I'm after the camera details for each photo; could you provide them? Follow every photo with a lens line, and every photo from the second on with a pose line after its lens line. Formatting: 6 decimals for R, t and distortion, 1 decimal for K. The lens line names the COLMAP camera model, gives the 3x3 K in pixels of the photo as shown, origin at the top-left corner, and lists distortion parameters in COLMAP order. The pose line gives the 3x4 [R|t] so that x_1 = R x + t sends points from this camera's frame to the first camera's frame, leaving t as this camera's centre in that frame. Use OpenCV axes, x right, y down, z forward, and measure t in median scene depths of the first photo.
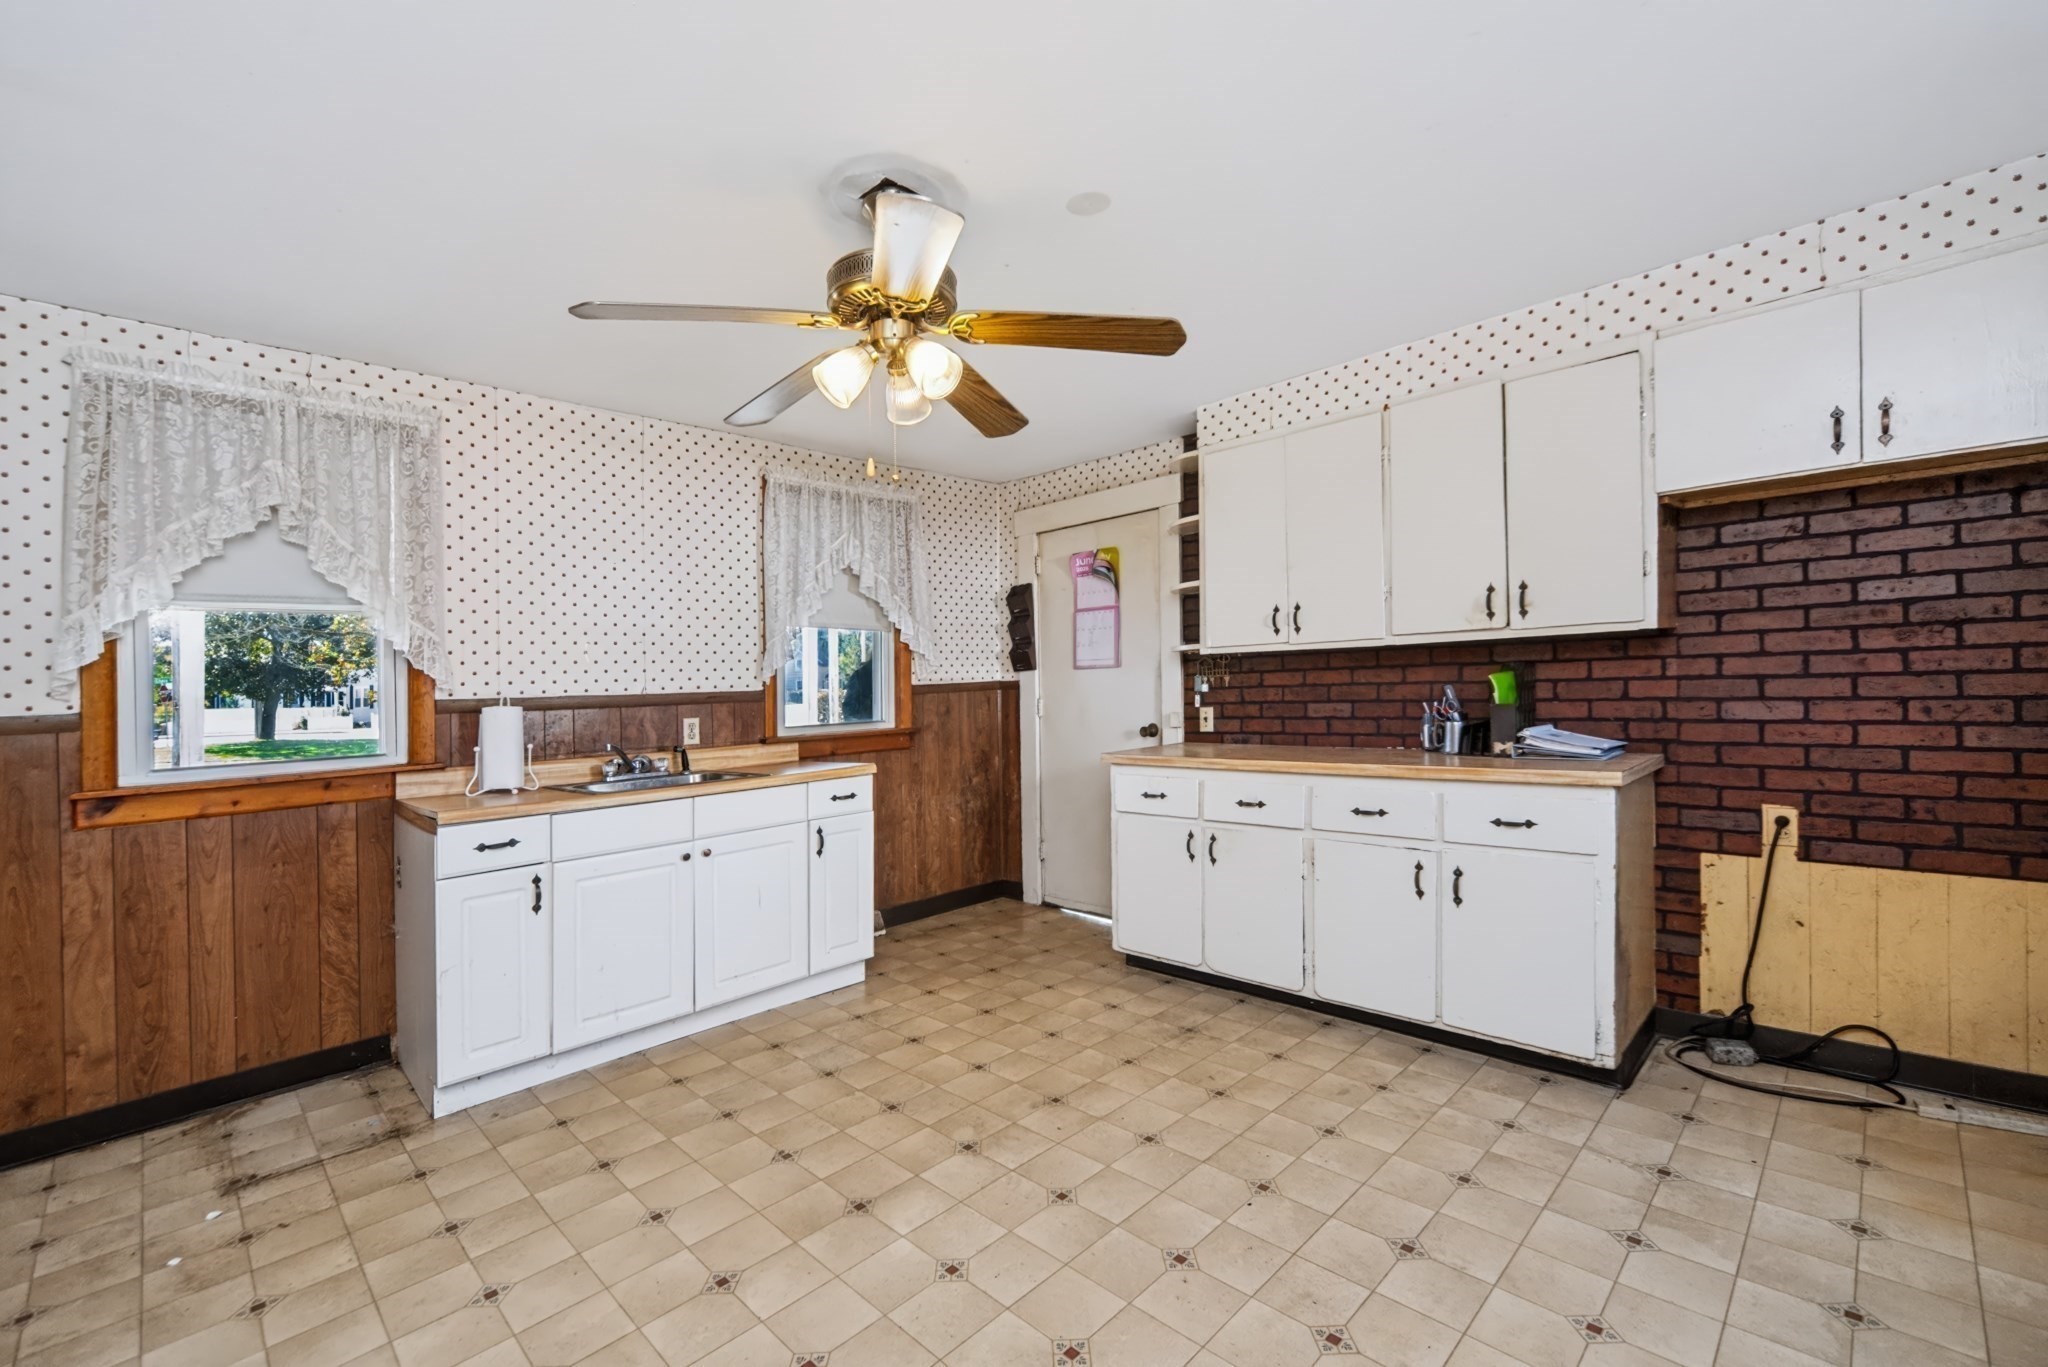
lens RADIAL K [[869.6, 0, 1019.2], [0, 869.6, 715.3], [0, 0, 1]] dist [0.001138, 0.000124]
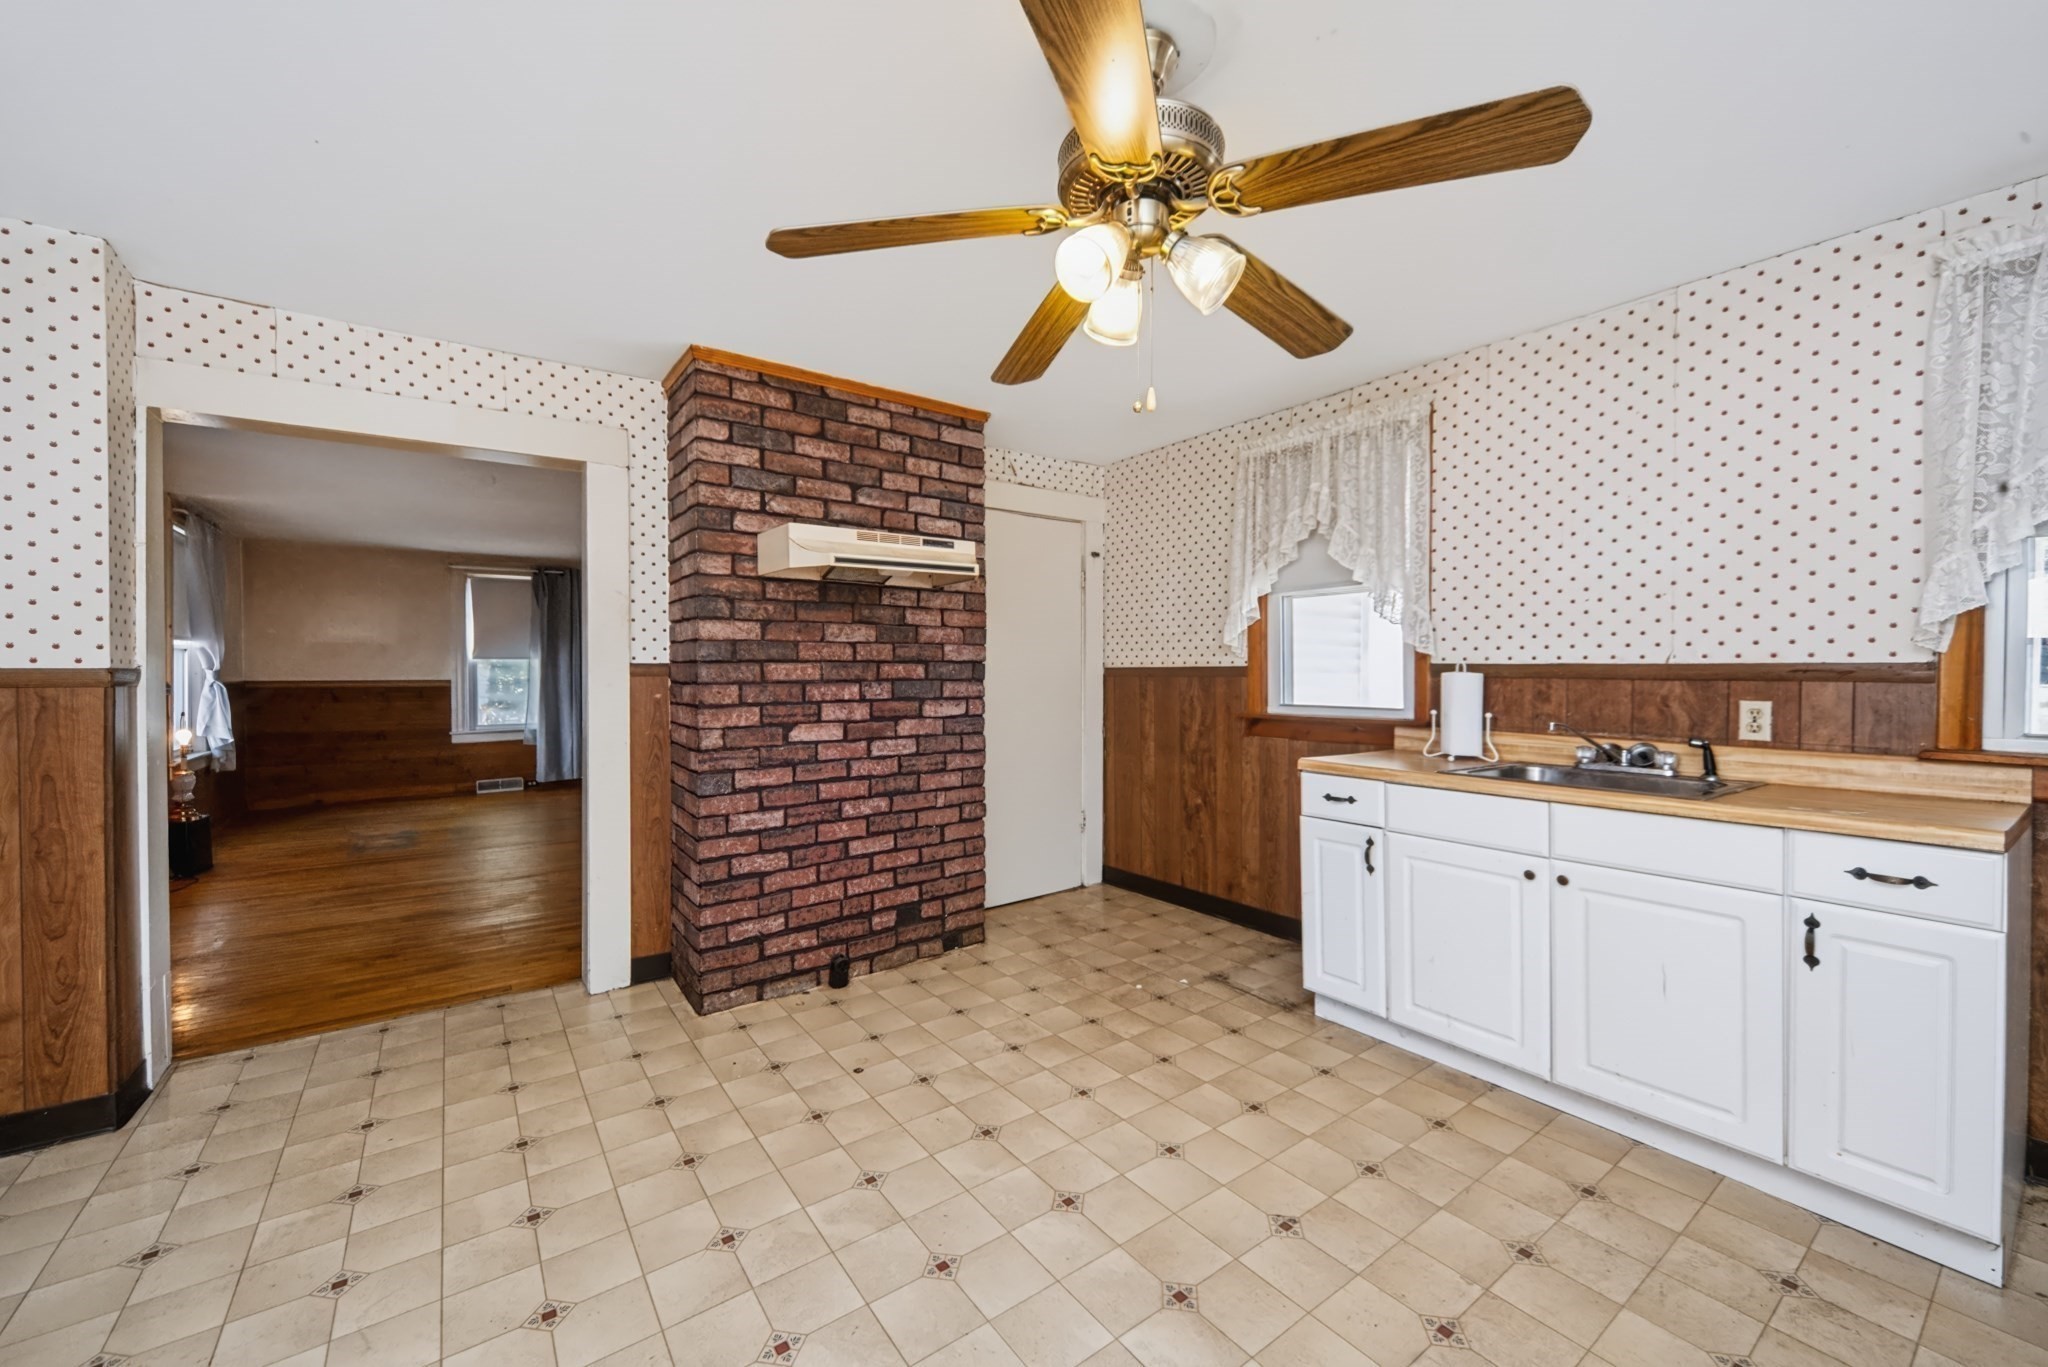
lens RADIAL K [[792.7, 0, 1021.5], [0, 792.7, 674.6], [0, 0, 1]] dist [0.000145, -0.000148]
pose [[-0.162325, 0.045491, -0.985688, 0.311294], [-0.026190, 0.998386, 0.050390, -0.032822], [0.986390, 0.033995, -0.160871, 0.532837]]
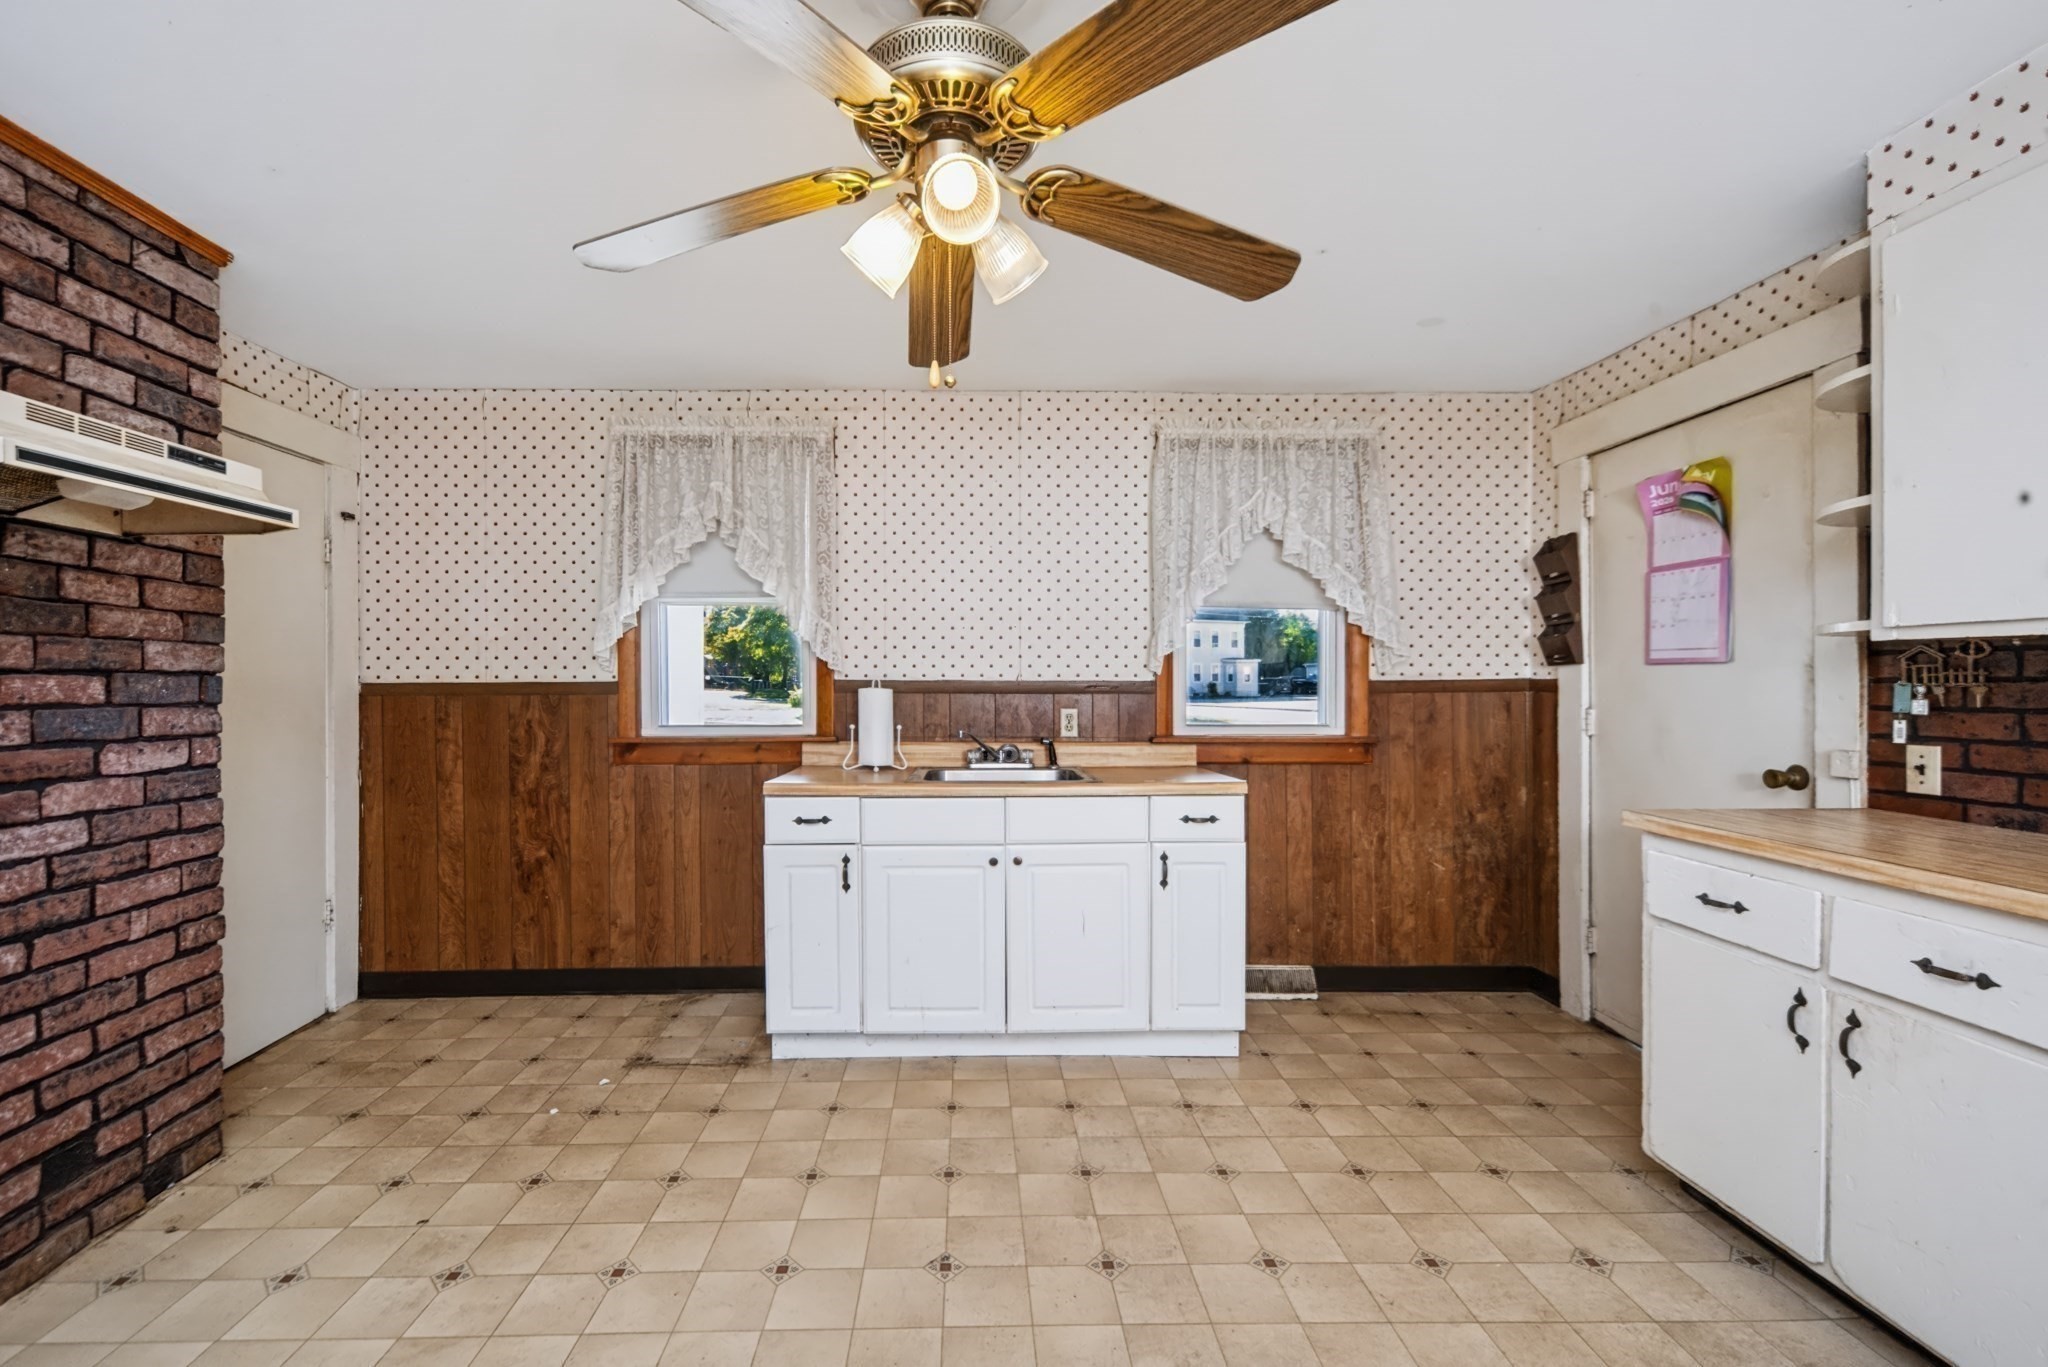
lens RADIAL K [[849.6, 0, 962.7], [0, 849.6, 679.9], [0, 0, 1]] dist [0.001036, -0.000204]
pose [[0.713731, 0.034686, -0.699561, 0.169788], [-0.050470, 0.998724, -0.001973, -0.019298], [0.698599, 0.036715, 0.714571, 0.271209]]
